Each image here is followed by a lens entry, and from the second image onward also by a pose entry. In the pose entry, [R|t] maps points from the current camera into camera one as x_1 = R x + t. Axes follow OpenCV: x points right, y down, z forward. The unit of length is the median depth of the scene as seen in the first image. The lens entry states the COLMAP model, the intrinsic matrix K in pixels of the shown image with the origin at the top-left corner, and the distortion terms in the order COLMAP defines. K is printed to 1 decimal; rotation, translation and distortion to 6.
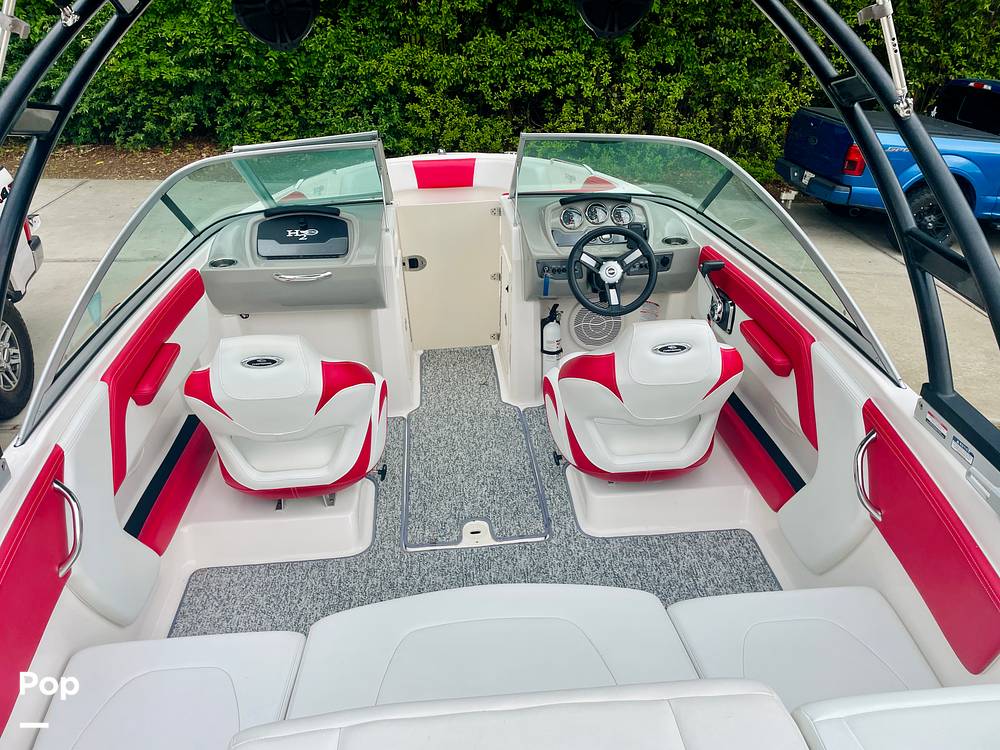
lens RADIAL K [[749.2, 0, 500.0], [0, 749.2, 375.0], [0, 0, 1]] dist [0.087711, -0.130624]
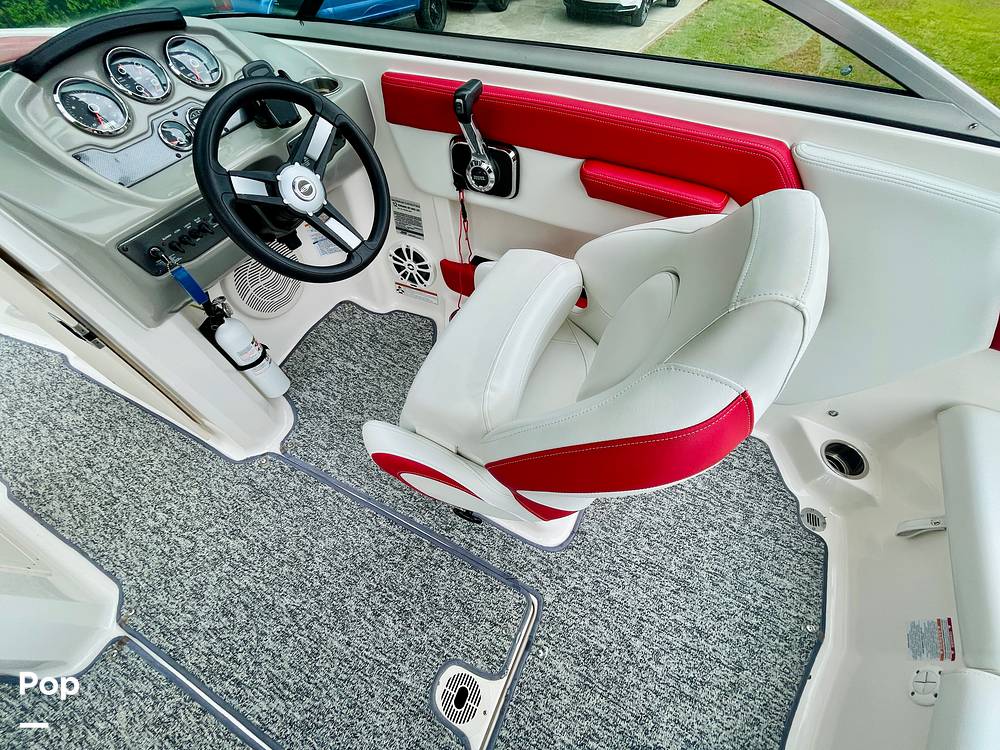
lens RADIAL K [[403.5, 0, 497.5], [0, 403.5, 378.2], [0, 0, 1]] dist [-0.016132, 0.008522]
pose [[0.531743, -0.688083, 0.493752, 0.000403], [0.406417, 0.718812, 0.564033, -0.037133], [-0.743017, -0.099251, 0.661872, 0.185391]]
